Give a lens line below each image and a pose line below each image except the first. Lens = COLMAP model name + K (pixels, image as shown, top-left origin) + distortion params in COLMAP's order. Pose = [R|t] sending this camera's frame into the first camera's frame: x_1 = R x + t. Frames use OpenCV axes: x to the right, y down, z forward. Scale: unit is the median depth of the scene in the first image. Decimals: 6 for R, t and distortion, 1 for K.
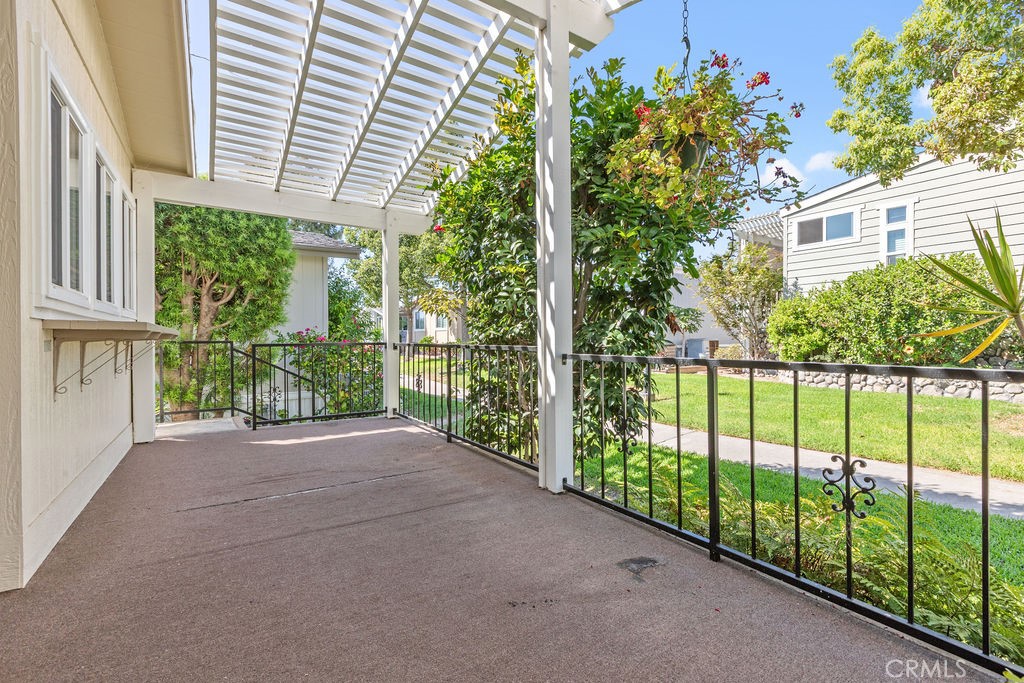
lens RADIAL K [[462.3, 0, 488.5], [0, 462.3, 338.5], [0, 0, 1]] dist [-0.002250, -0.001495]
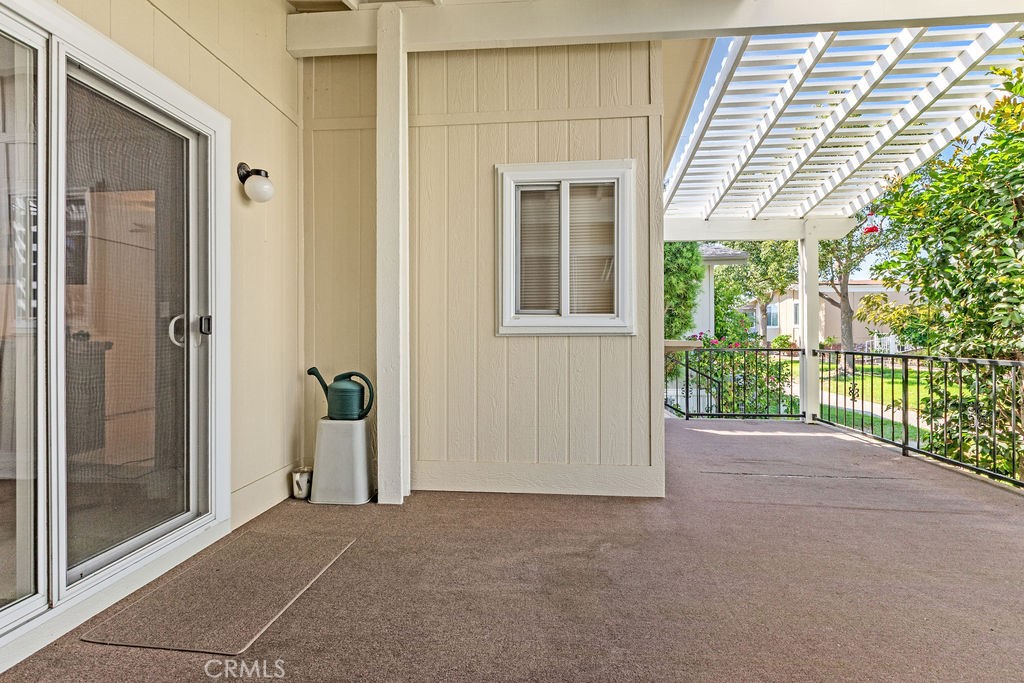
lens RADIAL K [[462.3, 0, 502.1], [0, 462.3, 335.9], [0, 0, 1]] dist [-0.002250, -0.001495]
pose [[0.792039, 0.007375, -0.610426, -0.200613], [-0.005430, 0.999973, 0.005037, -0.034575], [0.610447, -0.000675, 0.792057, -0.347777]]
